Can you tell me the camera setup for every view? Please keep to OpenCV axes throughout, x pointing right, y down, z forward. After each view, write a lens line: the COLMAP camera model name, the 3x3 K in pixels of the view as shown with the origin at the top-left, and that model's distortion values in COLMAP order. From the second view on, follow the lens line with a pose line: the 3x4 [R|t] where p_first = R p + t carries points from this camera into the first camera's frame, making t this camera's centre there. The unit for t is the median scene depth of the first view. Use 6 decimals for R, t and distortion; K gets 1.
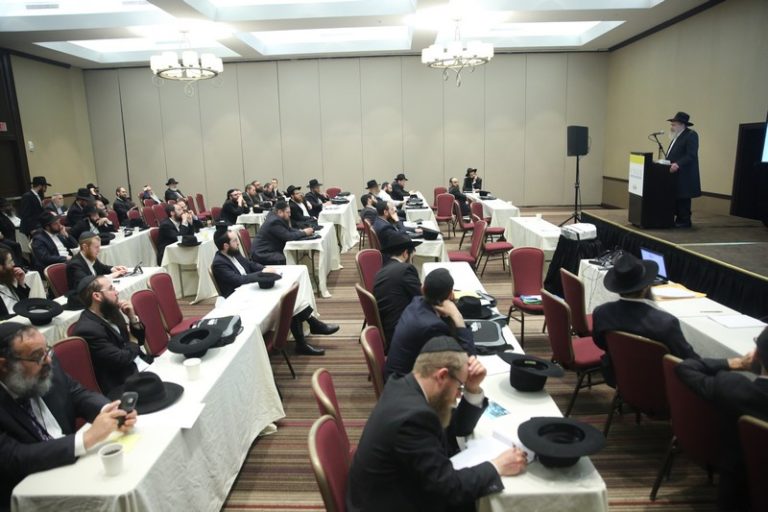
lens RADIAL K [[526.8, 0, 384.0], [0, 526.8, 256.0], [0, 0, 1]] dist [-0.046378, 0.002099]
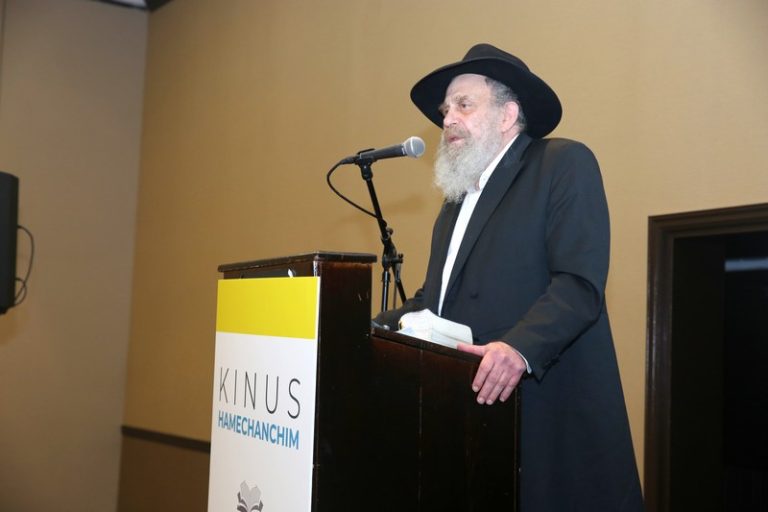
lens RADIAL K [[1279.7, 0, 384.0], [0, 1279.7, 256.0], [0, 0, 1]] dist [-0.010845, -0.011872]
pose [[0.841101, 0.093163, 0.532795, 0.315454], [0.059576, 0.963104, -0.262455, -0.101699], [-0.537588, 0.252492, 0.804517, 0.676328]]
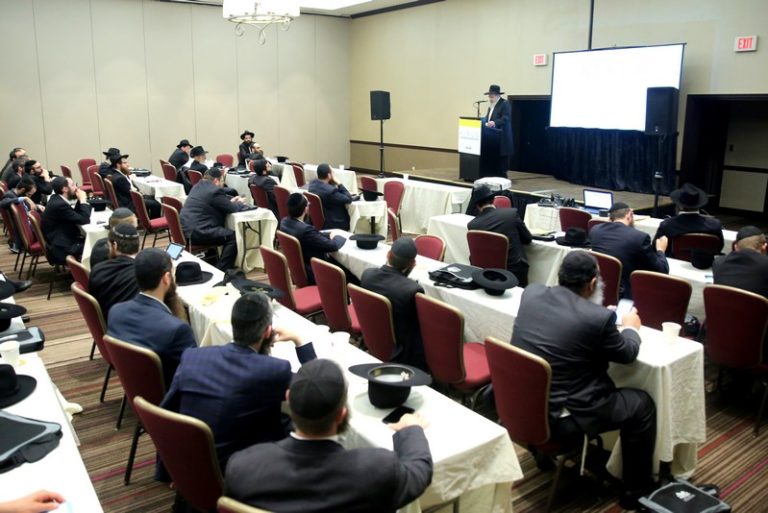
lens RADIAL K [[595.4, 0, 383.8], [0, 595.4, 240.1], [0, 0, 1]] dist [-0.061421, 0.003145]
pose [[0.808841, -0.101711, 0.579164, -0.444050], [0.095842, 0.994560, 0.040812, 0.000600], [-0.580164, 0.022498, 0.814189, 0.040841]]
